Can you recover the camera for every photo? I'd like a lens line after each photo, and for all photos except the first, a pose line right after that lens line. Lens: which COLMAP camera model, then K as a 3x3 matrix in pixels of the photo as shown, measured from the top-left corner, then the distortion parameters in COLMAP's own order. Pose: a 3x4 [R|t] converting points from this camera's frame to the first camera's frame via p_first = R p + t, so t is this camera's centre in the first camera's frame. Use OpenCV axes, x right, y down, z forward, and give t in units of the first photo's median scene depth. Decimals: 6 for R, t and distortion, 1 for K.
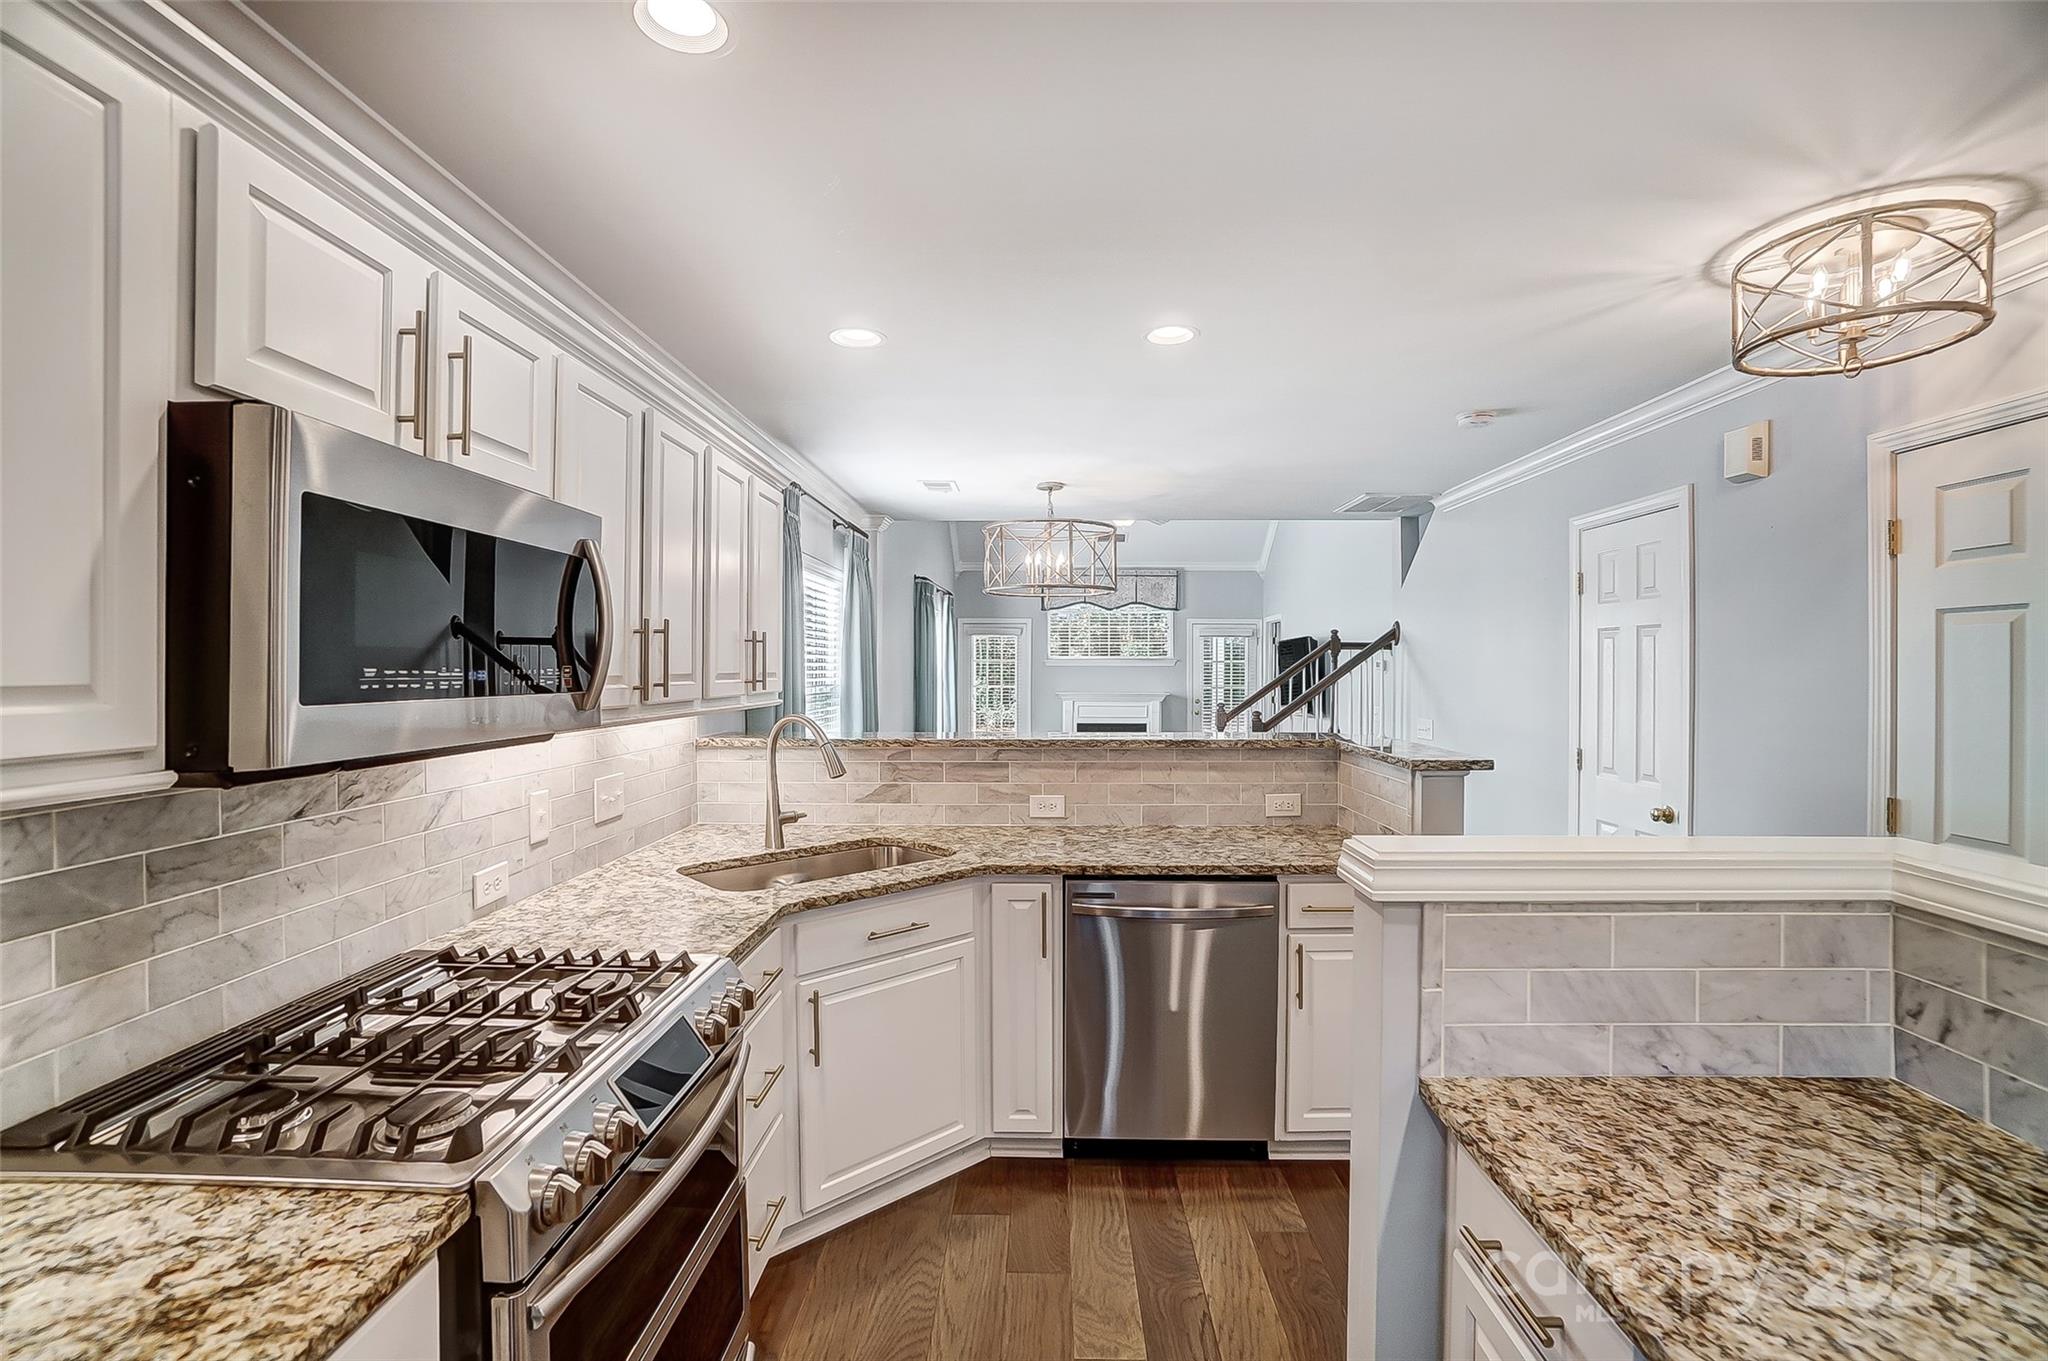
lens RADIAL K [[908.2, 0, 1014.5], [0, 908.2, 671.5], [0, 0, 1]] dist [-0.077018, 0.029137]
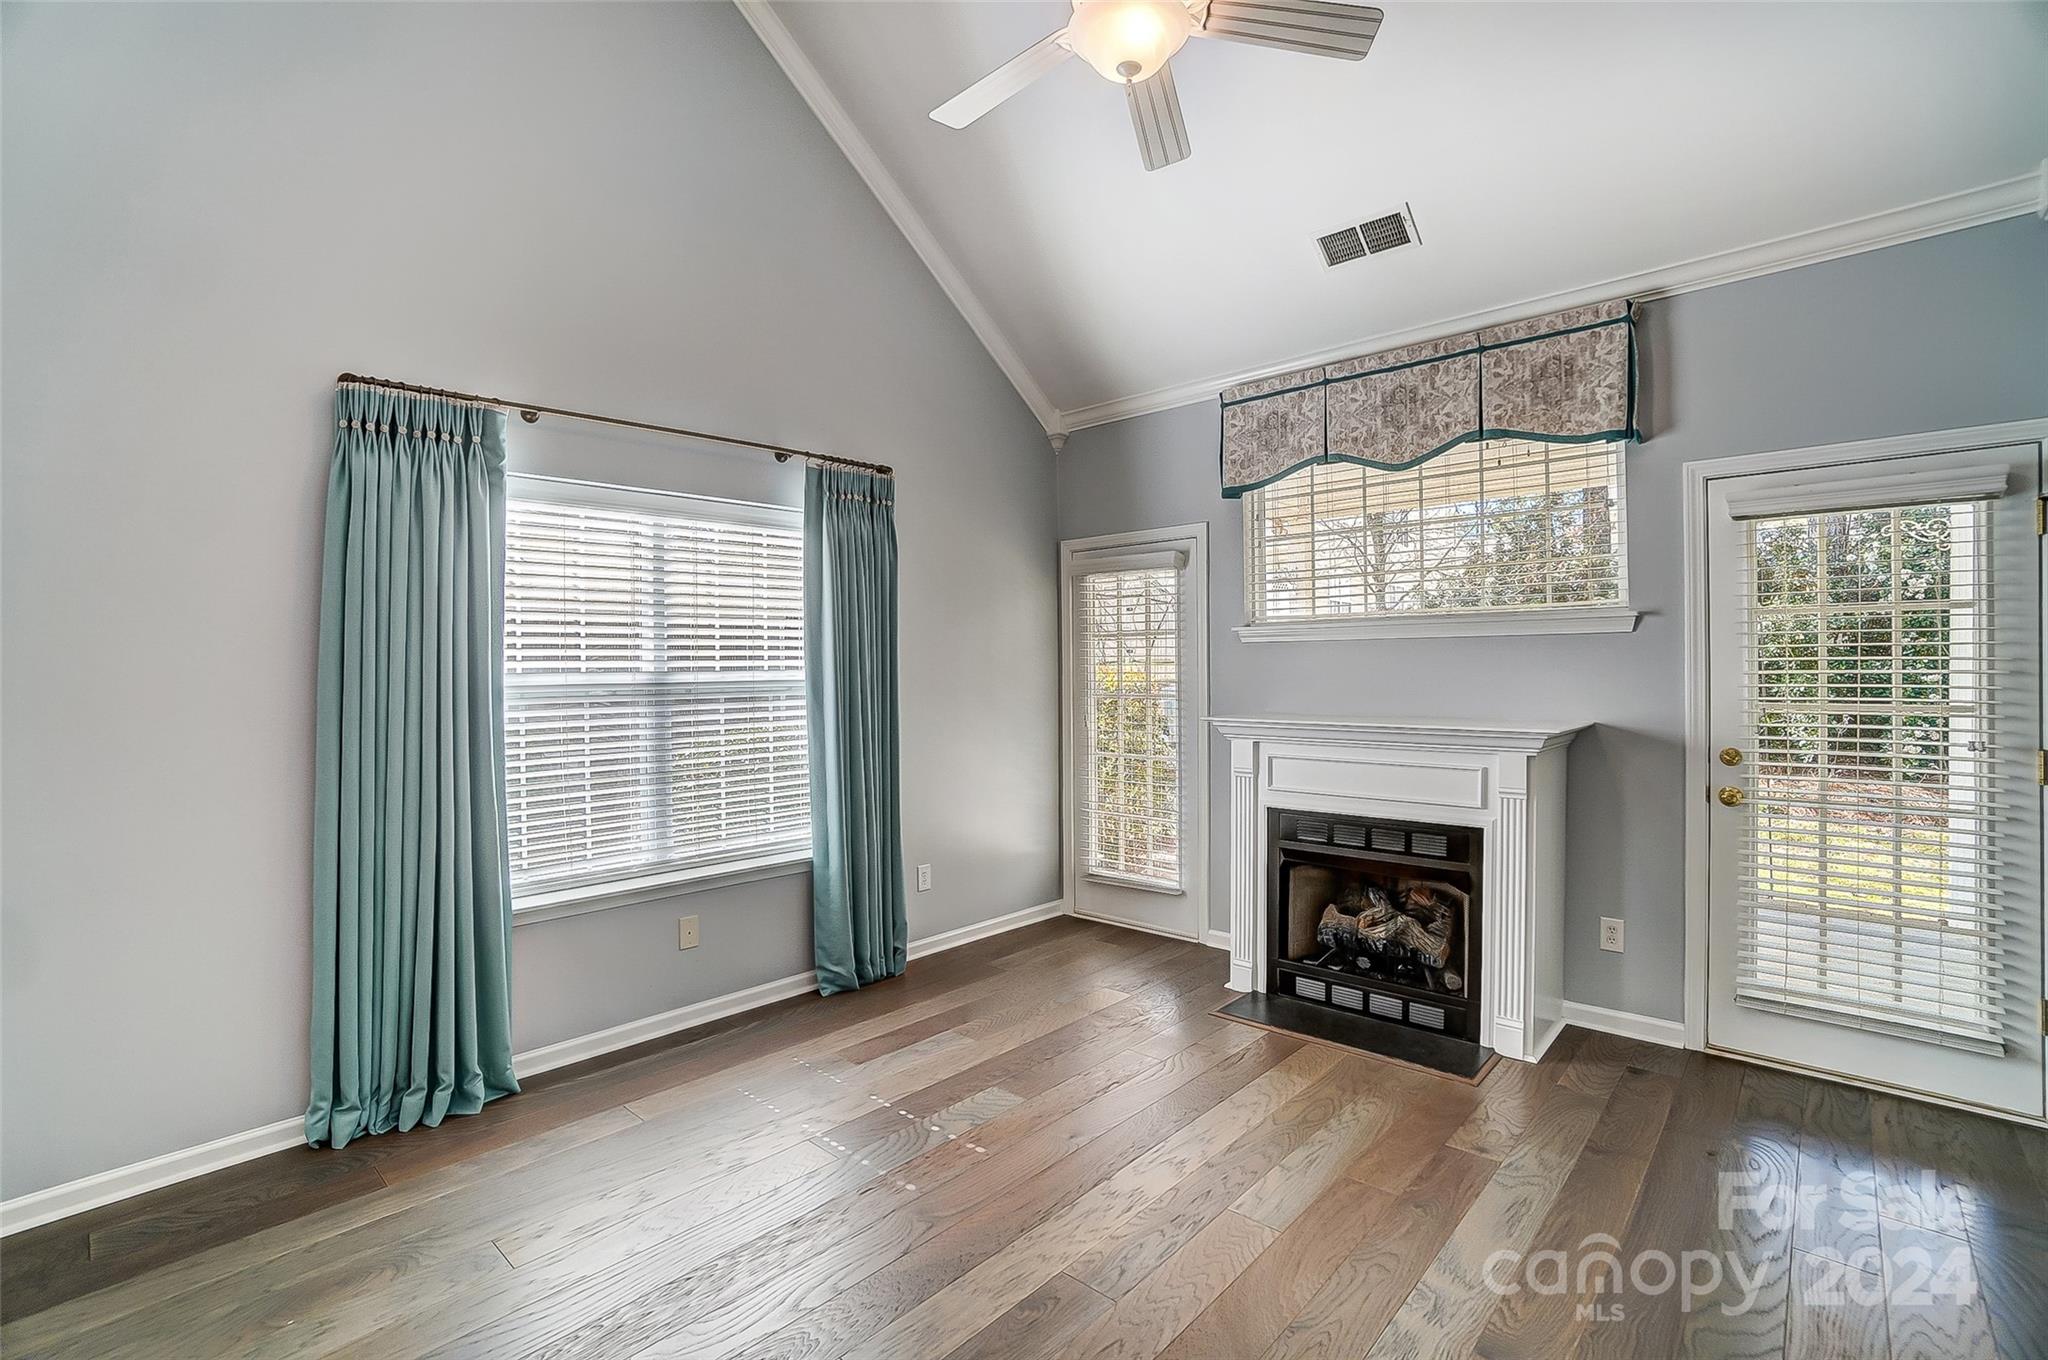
lens RADIAL K [[919.5, 0, 1014.4], [0, 919.5, 669.7], [0, 0, 1]] dist [-0.062385, 0.021383]
pose [[0.761038, -0.008874, -0.648646, 1.142347], [0.008742, 0.999956, -0.003424, 0.028976], [0.648648, -0.003065, 0.761082, 3.515257]]
